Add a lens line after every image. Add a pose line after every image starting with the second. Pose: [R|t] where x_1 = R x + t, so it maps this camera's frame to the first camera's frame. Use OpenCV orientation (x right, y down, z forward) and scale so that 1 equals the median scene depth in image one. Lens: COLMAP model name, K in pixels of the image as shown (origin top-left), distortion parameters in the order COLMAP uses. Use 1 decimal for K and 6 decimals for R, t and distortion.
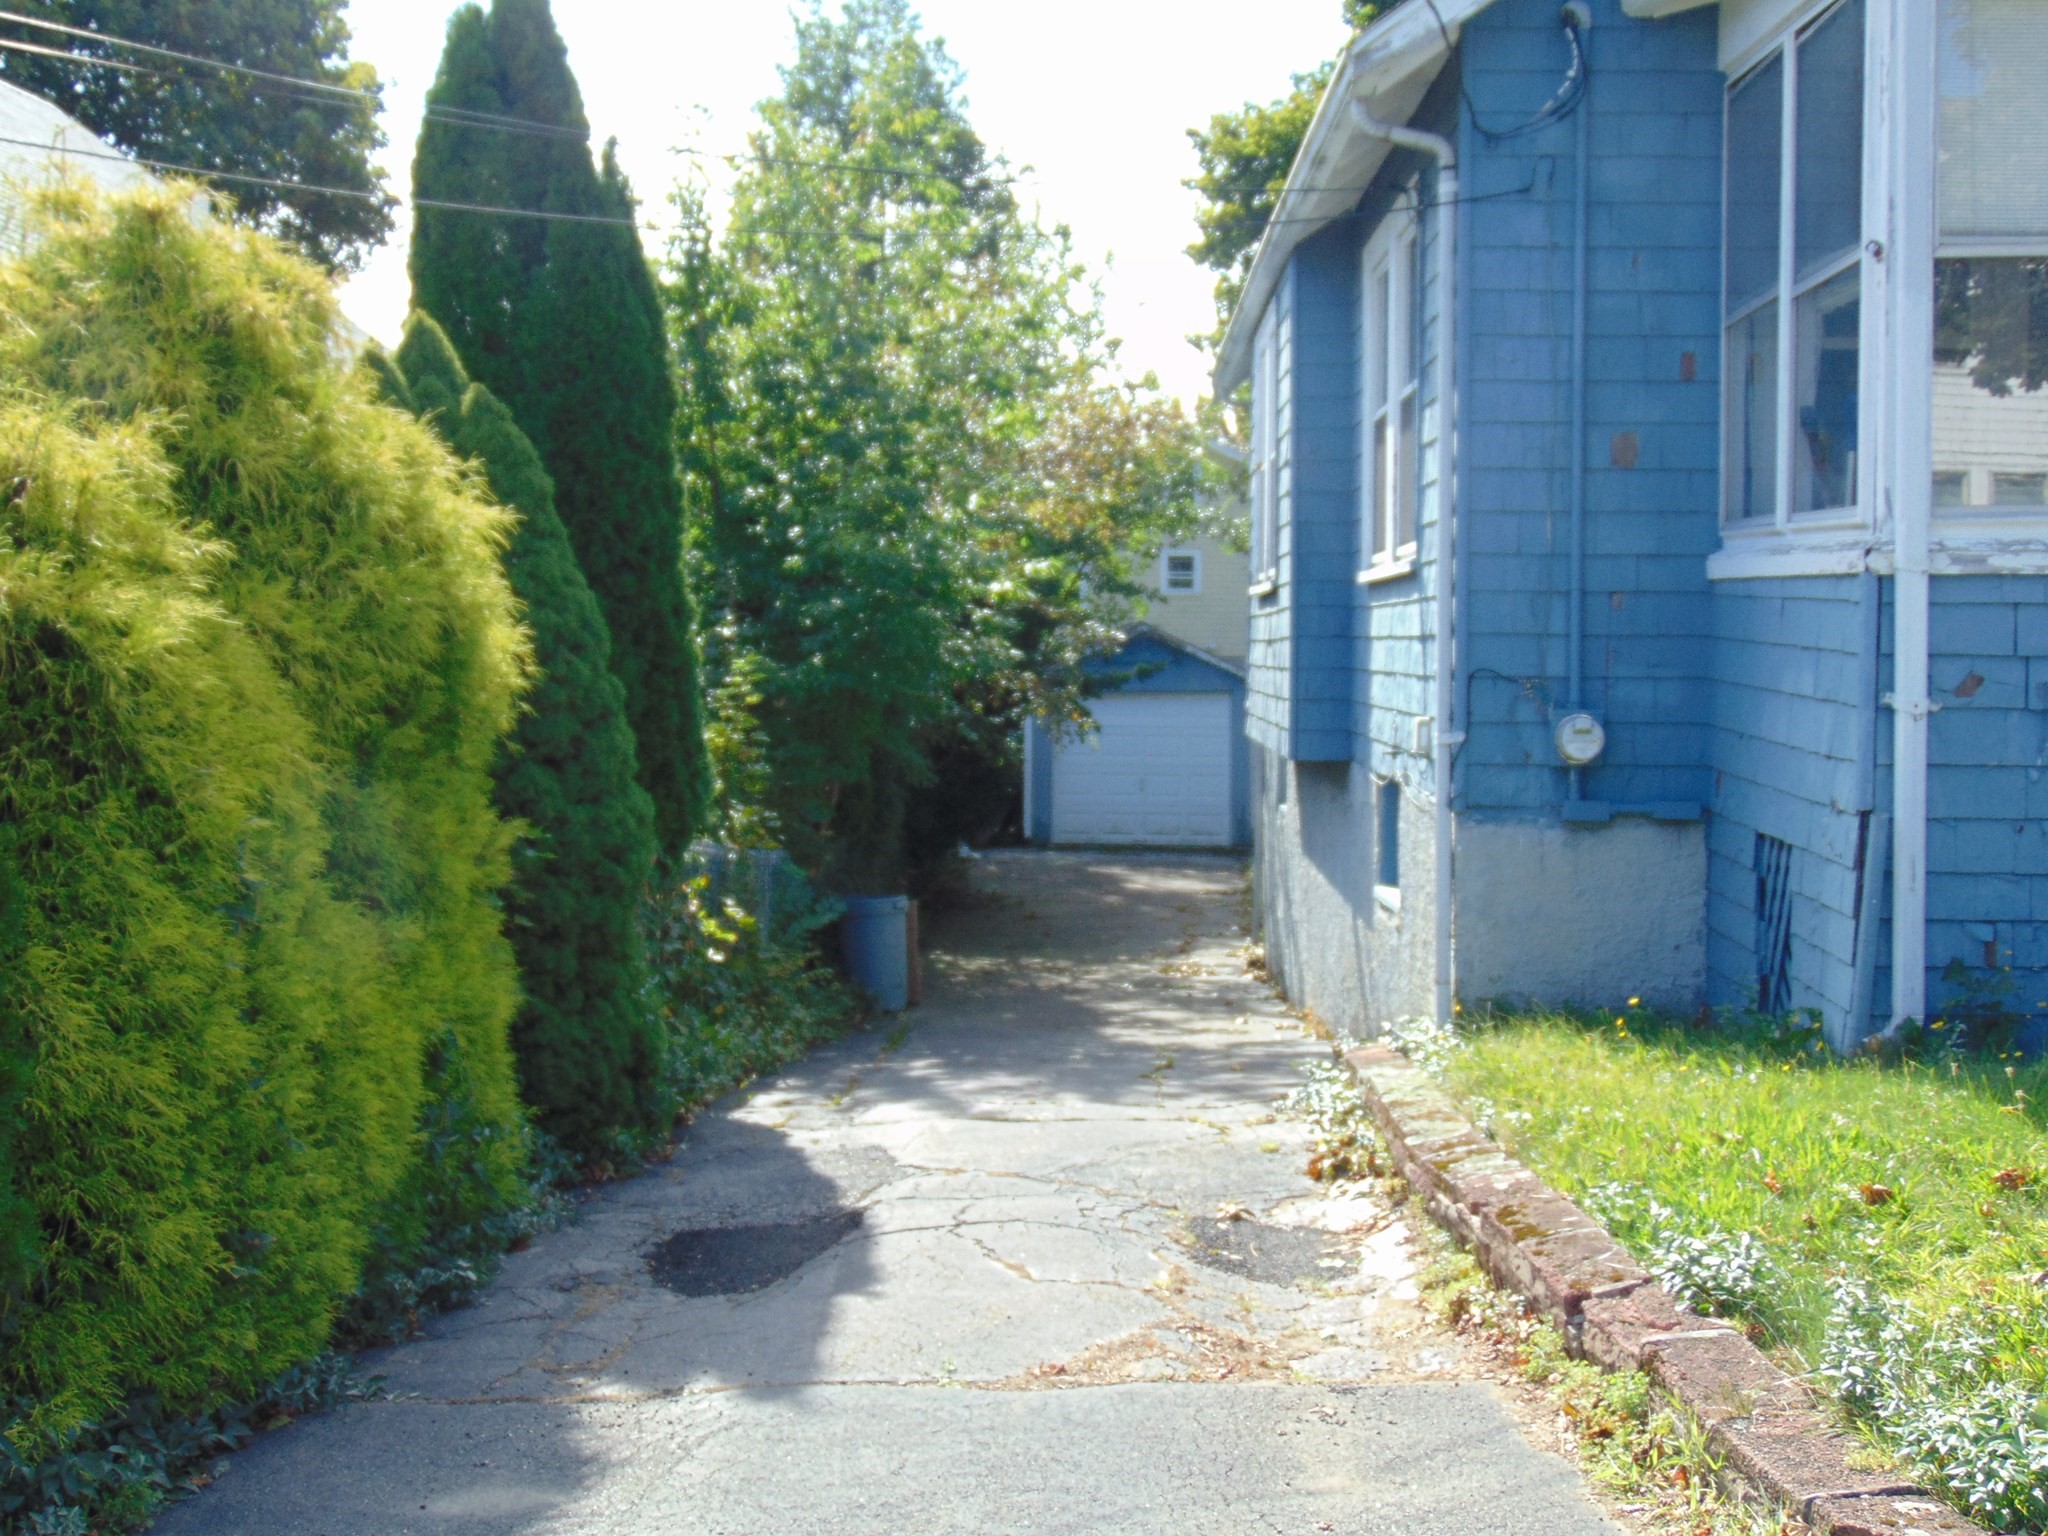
lens RADIAL K [[2546.7, 0, 1024.0], [0, 2546.7, 768.0], [0, 0, 1]] dist [0.028147, 0.033810]
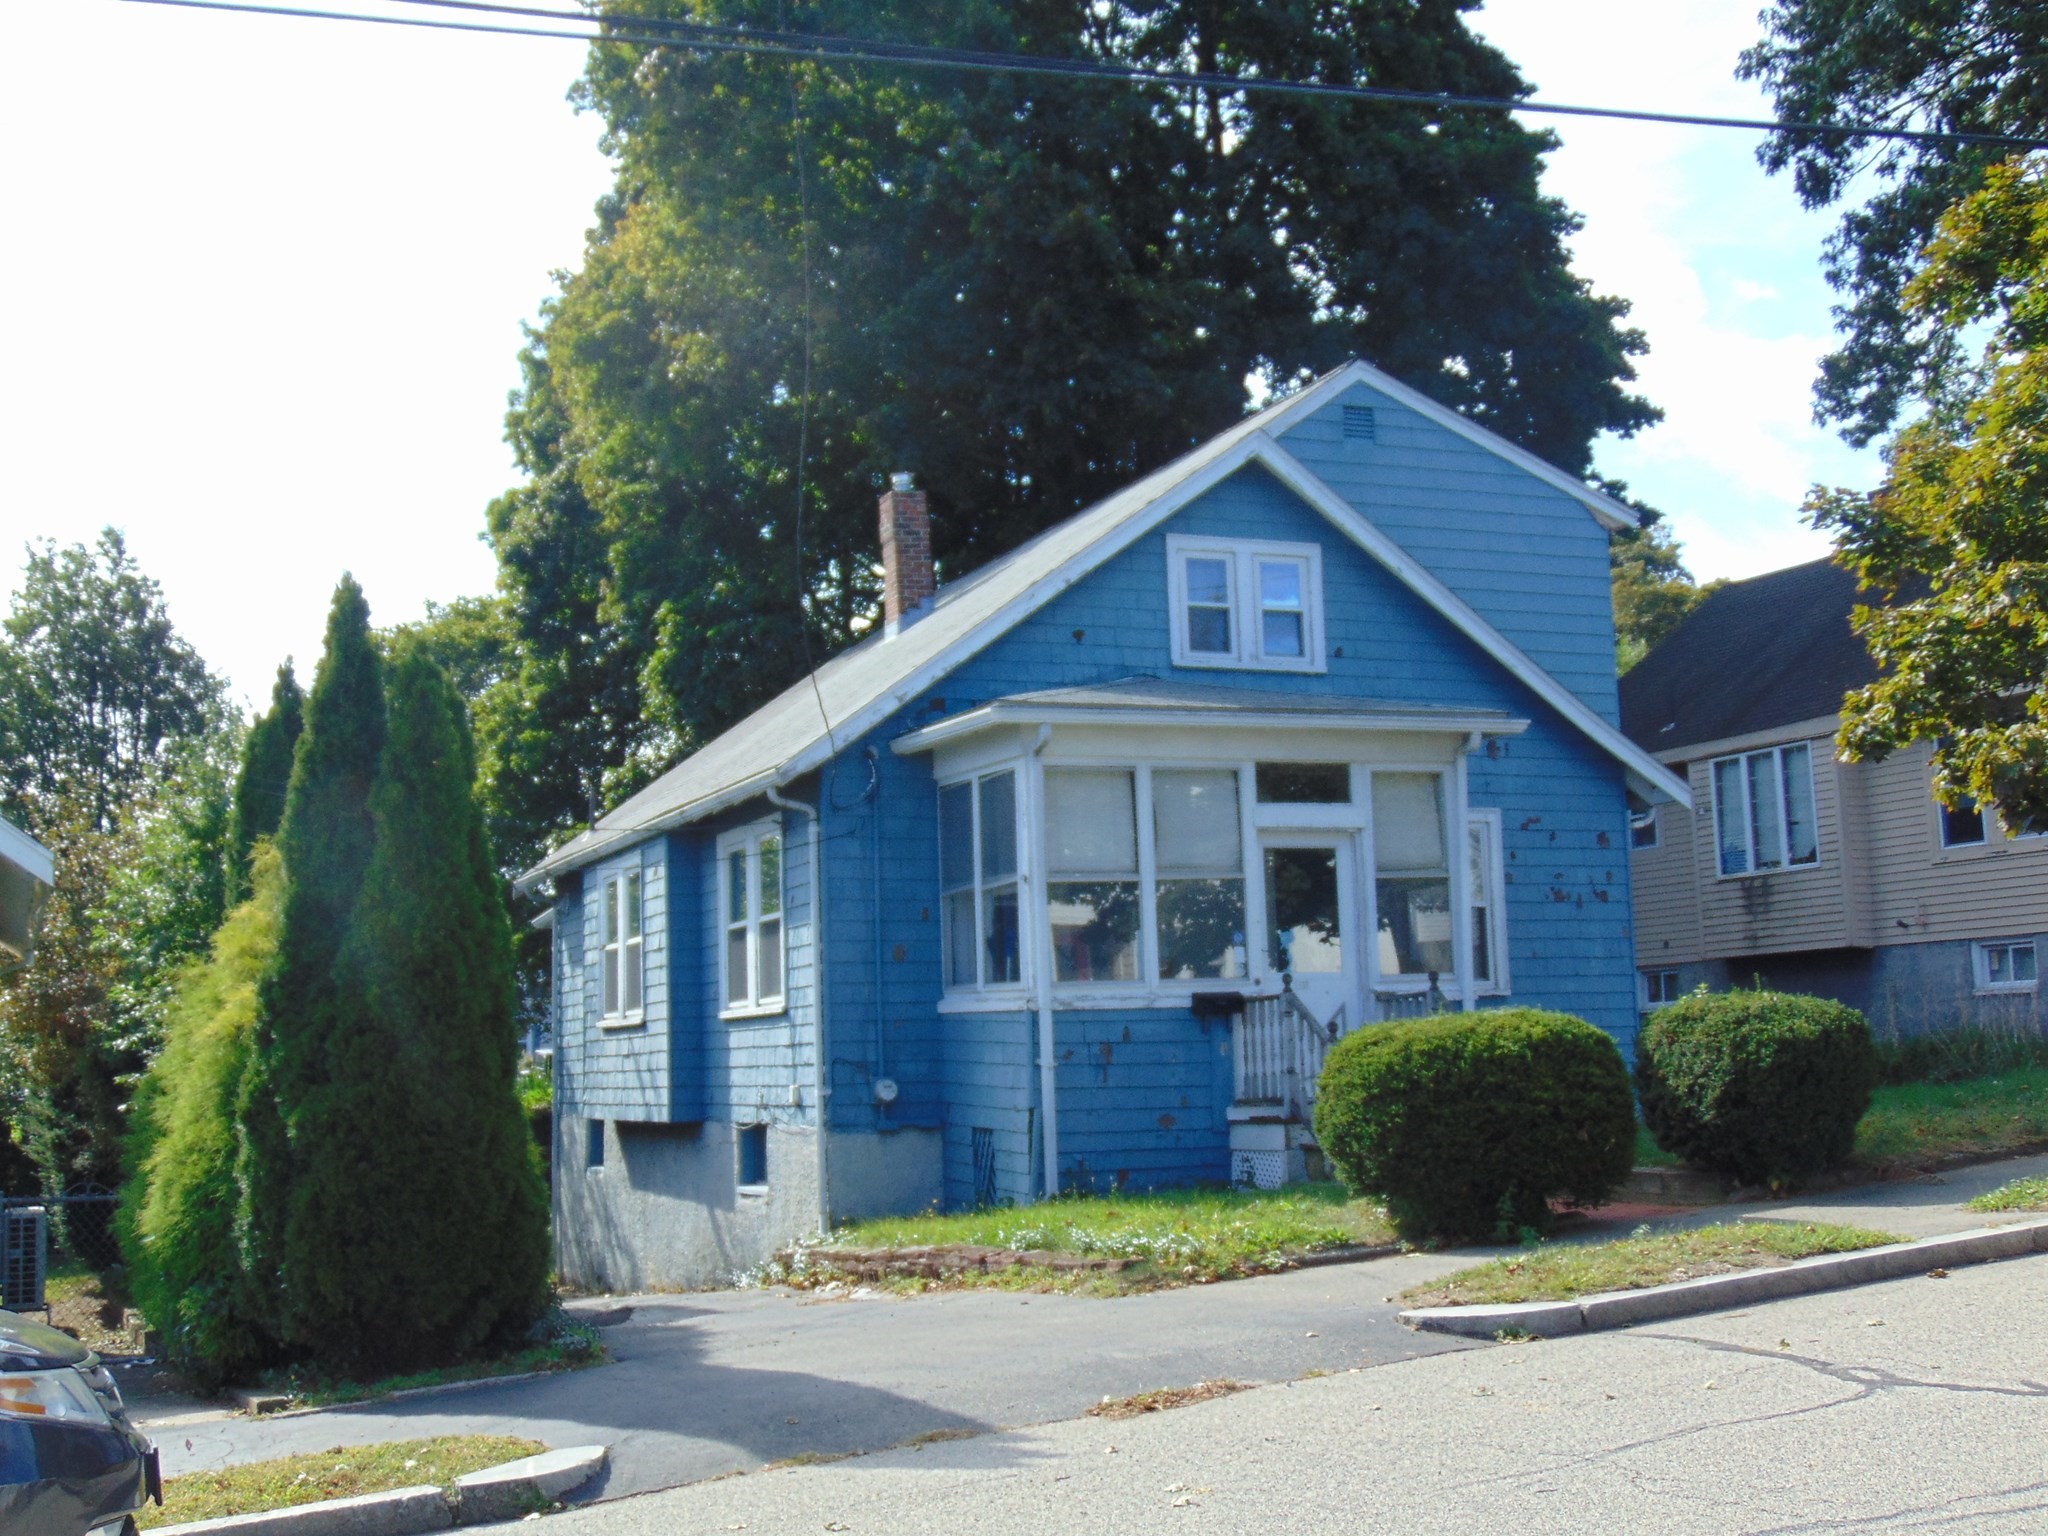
lens RADIAL K [[2546.7, 0, 1024.0], [0, 2546.7, 768.0], [0, 0, 1]] dist [0.028147, 0.033810]
pose [[0.920194, 0.020838, 0.390908, -0.503927], [0.045633, 0.986065, -0.159982, 0.067904], [-0.388794, 0.165053, 0.906420, -0.993154]]
